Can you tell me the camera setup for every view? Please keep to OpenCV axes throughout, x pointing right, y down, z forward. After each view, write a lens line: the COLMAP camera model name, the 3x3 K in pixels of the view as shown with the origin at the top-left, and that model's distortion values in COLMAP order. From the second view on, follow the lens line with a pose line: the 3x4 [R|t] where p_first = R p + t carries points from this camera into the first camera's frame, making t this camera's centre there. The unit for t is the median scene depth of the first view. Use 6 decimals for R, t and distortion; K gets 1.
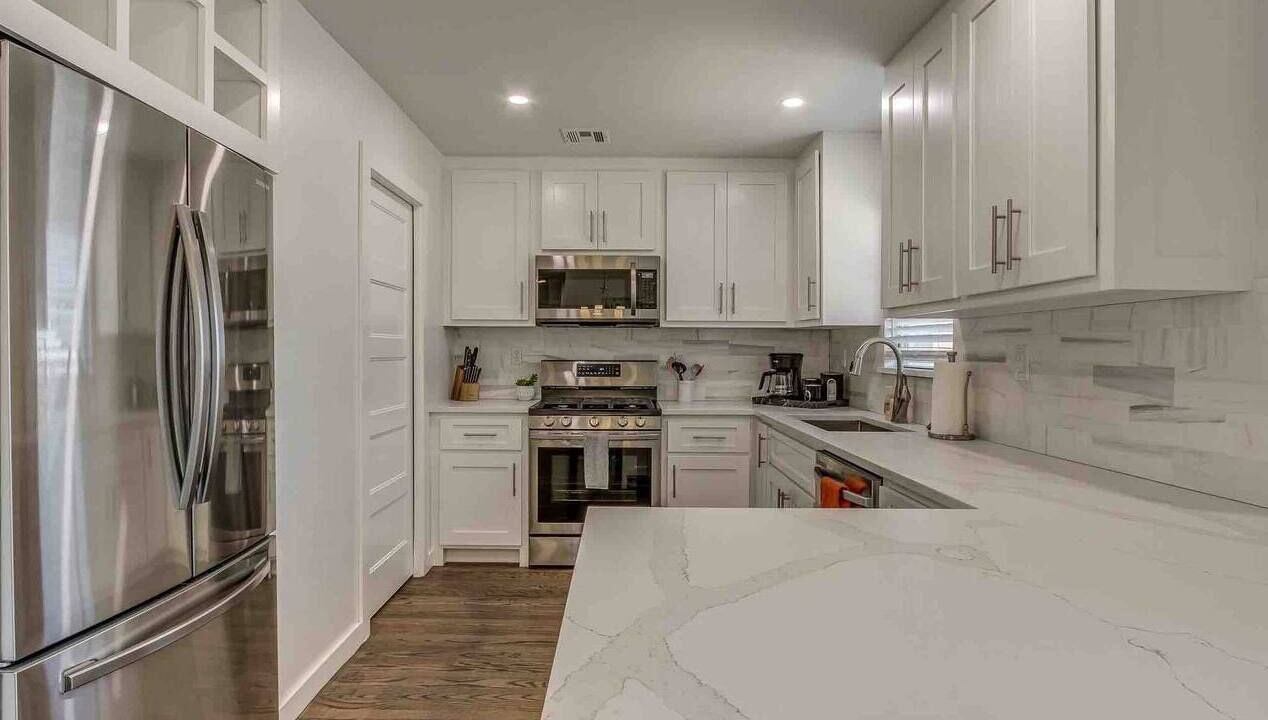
lens RADIAL K [[675.8, 0, 634.0], [0, 675.8, 360.0], [0, 0, 1]] dist [-0.002577, 0.000043]
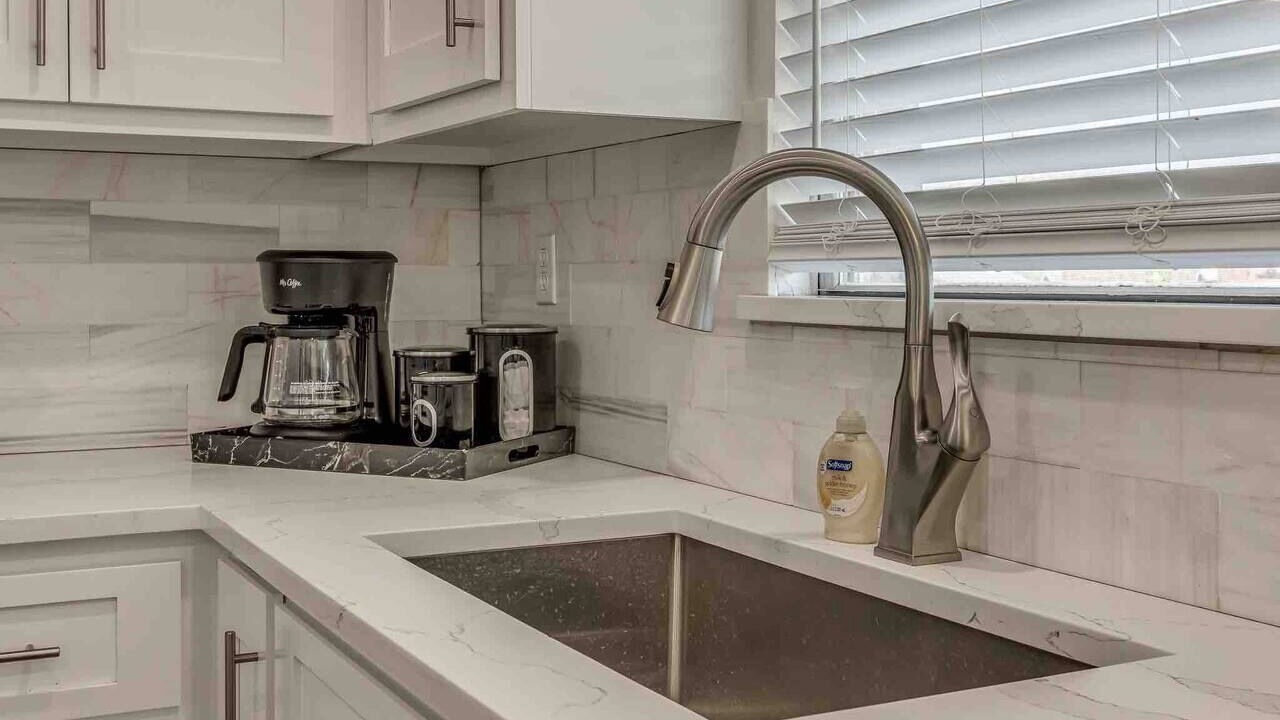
lens RADIAL K [[1415.1, 0, 593.1], [0, 1415.1, 286.5], [0, 0, 1]] dist [0.006584, 0.005889]
pose [[0.901603, -0.008149, 0.432487, 0.091842], [0.012785, 0.999888, -0.007813, 0.009085], [-0.432375, 0.012574, 0.901606, 0.514339]]
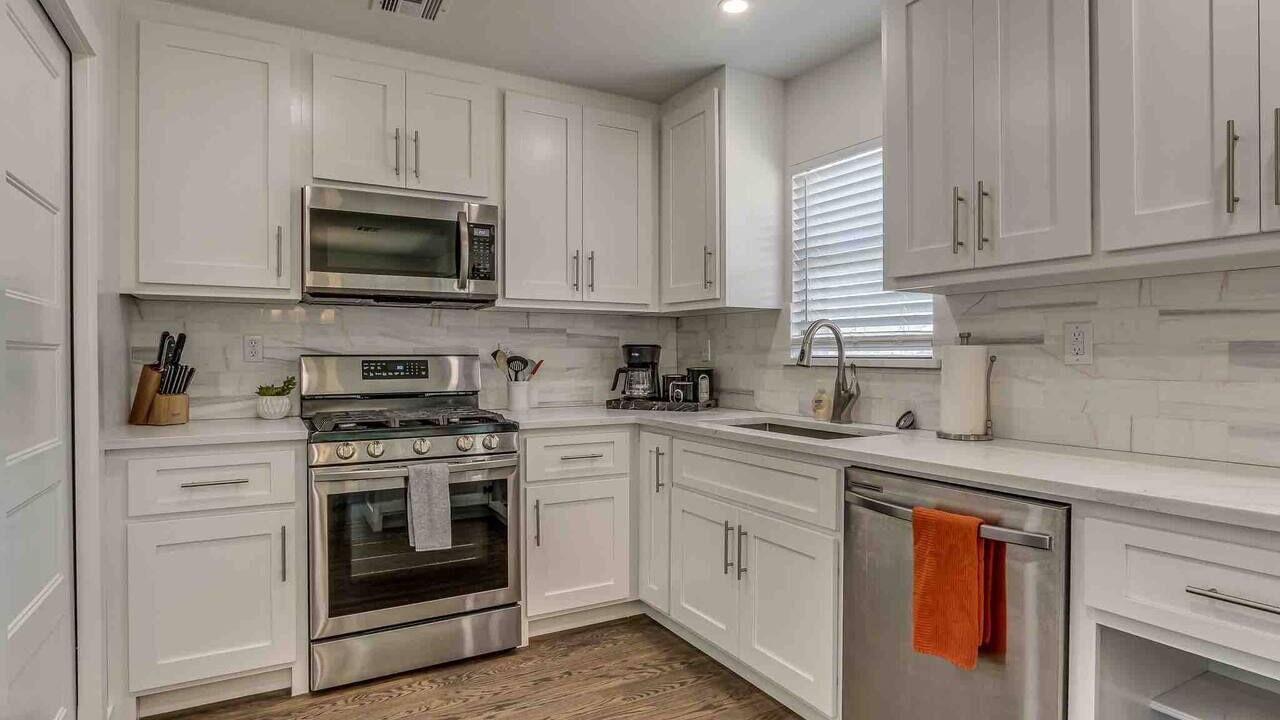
lens RADIAL K [[676.9, 0, 640.0], [0, 676.9, 360.0], [0, 0, 1]] dist [-0.014589, 0.000326]
pose [[0.876313, -0.007831, 0.481679, -0.175971], [0.011631, 0.999920, -0.004903, 0.013039], [-0.481603, 0.009899, 0.876334, 0.309055]]
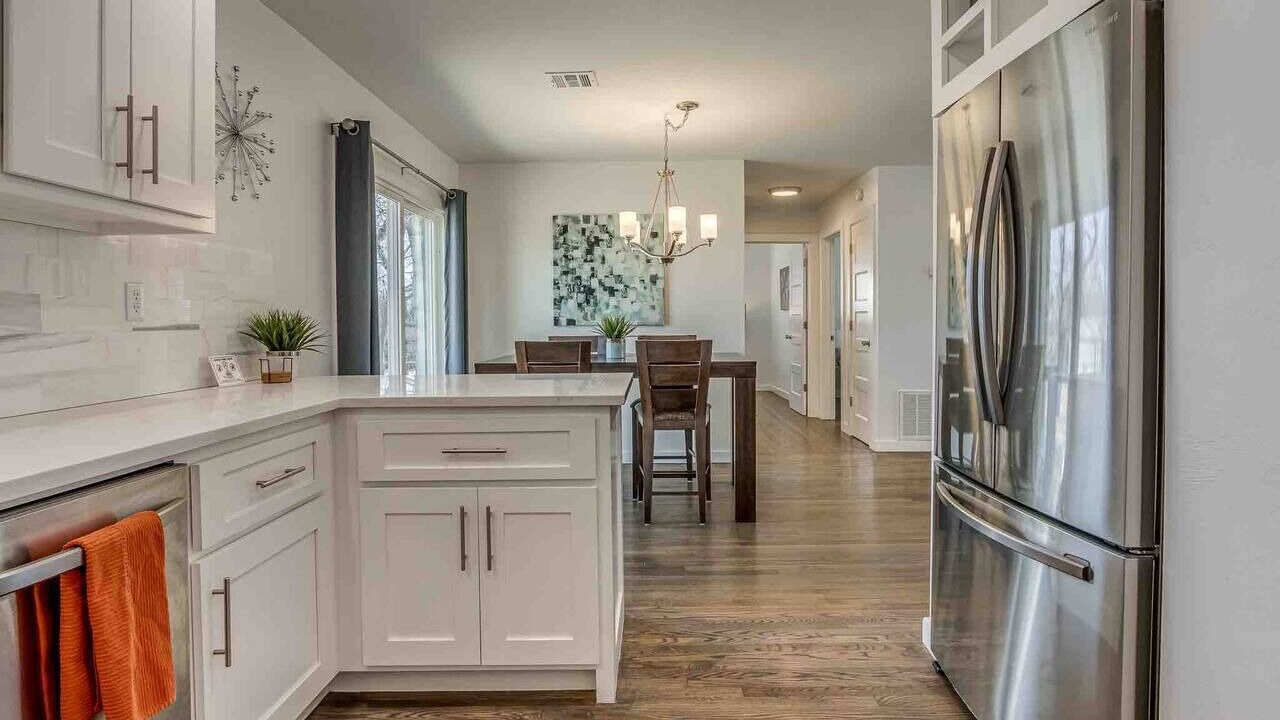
lens RADIAL K [[689.2, 0, 645.4], [0, 689.2, 329.0], [0, 0, 1]] dist [-0.003291, -0.000912]
pose [[-0.999436, 0.000064, 0.033567, -0.054614], [0.000818, 0.999747, 0.022462, 0.017155], [-0.033557, 0.022476, -0.999184, 0.833869]]
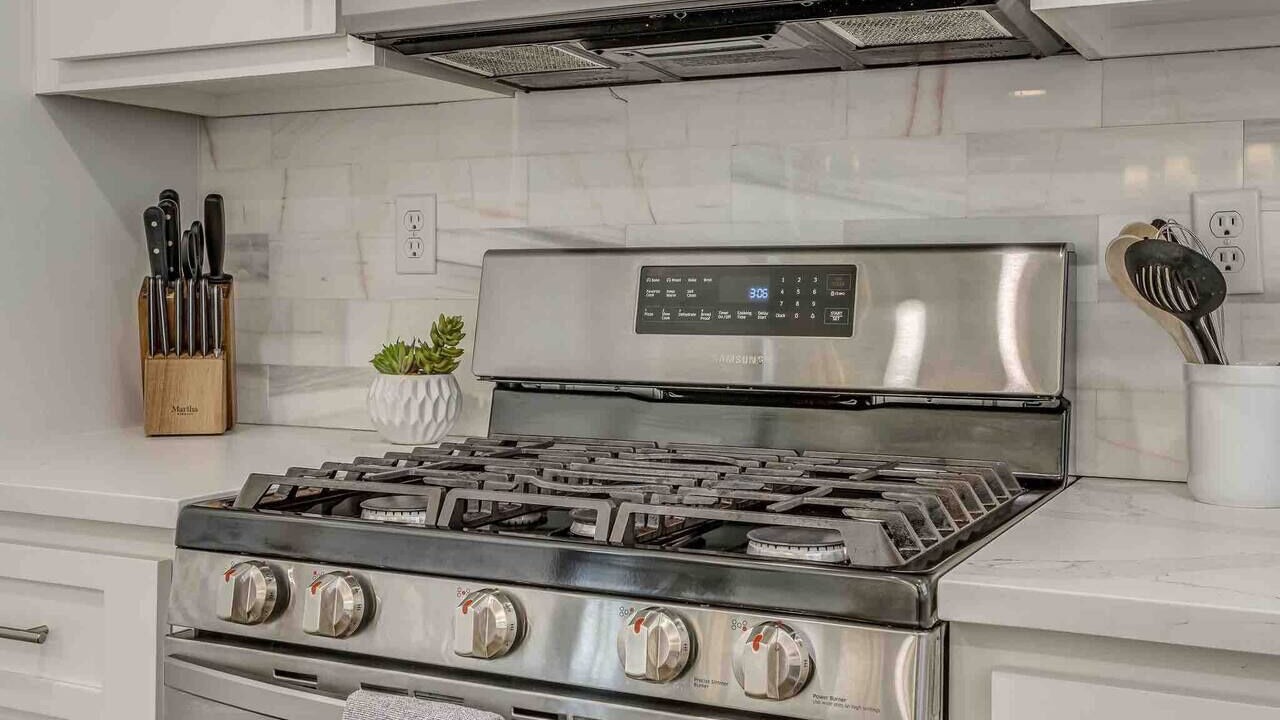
lens RADIAL K [[1387.8, 0, 640.0], [0, 1387.8, 360.0], [0, 0, 1]] dist [-0.002137, -0.002415]
pose [[0.887792, 0.020724, -0.459778, 0.106224], [-0.007647, 0.999512, 0.030285, 0.022203], [0.460181, -0.023371, 0.887517, 0.697726]]
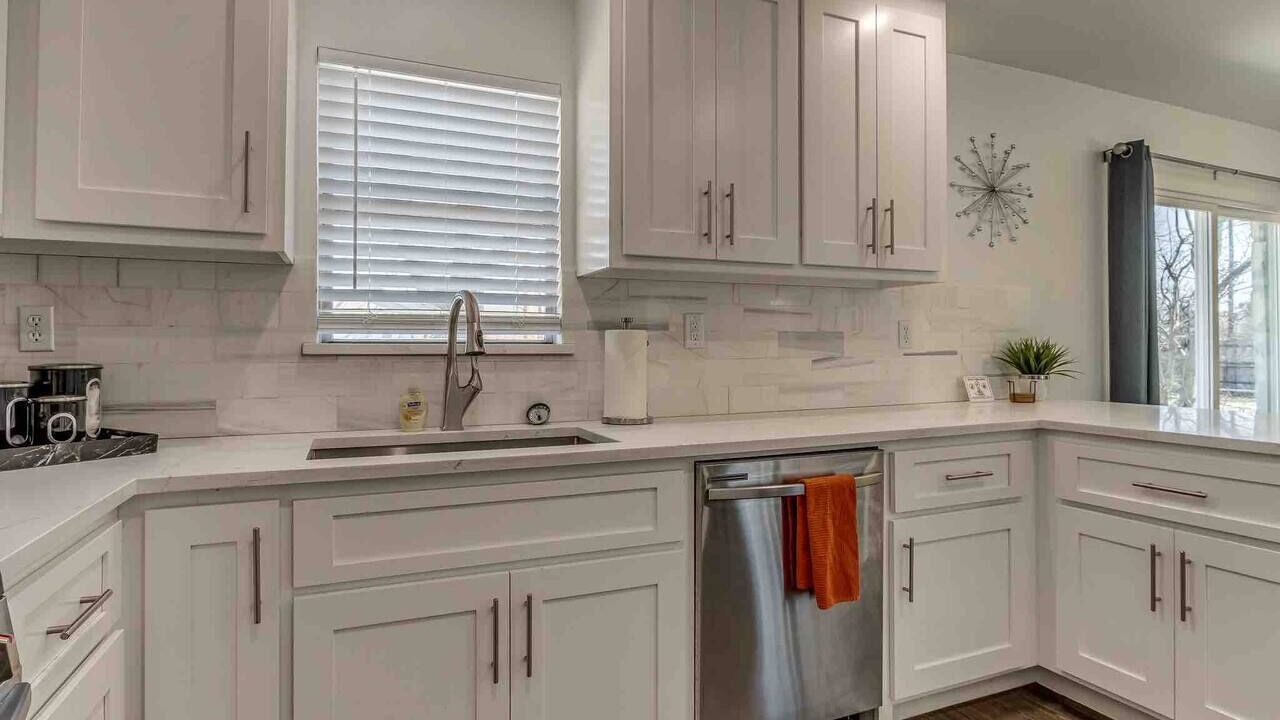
lens RADIAL K [[690.4, 0, 641.4], [0, 690.4, 336.5], [0, 0, 1]] dist [-0.002434, 0.000000]
pose [[-0.374980, 0.008315, 0.926995, -0.210133], [0.013474, 0.999903, -0.003519, 0.008959], [-0.926935, 0.011171, -0.375056, 0.850946]]
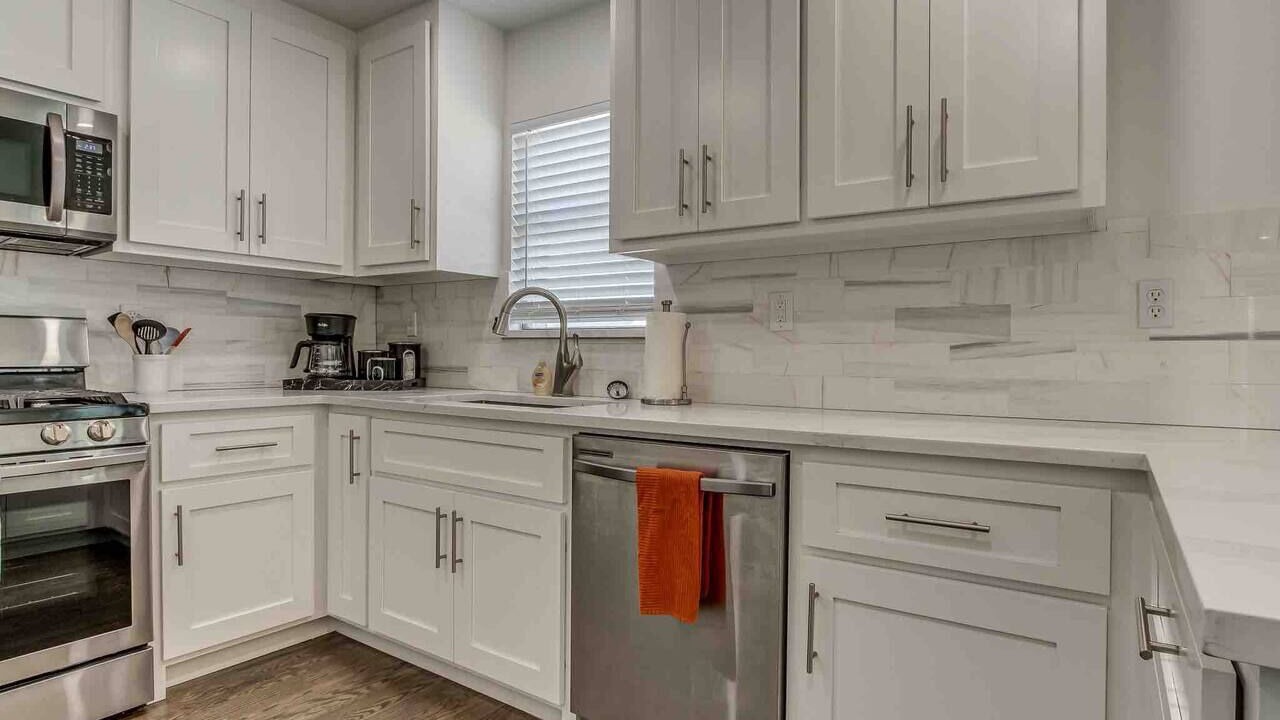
lens RADIAL K [[677.2, 0, 667.2], [0, 677.2, 361.4], [0, 0, 1]] dist [-0.014905, 0.000565]
pose [[0.567737, -0.008648, 0.823164, -0.150721], [0.006322, 0.999961, 0.006146, 0.037587], [-0.823185, 0.001714, 0.567770, 0.354681]]
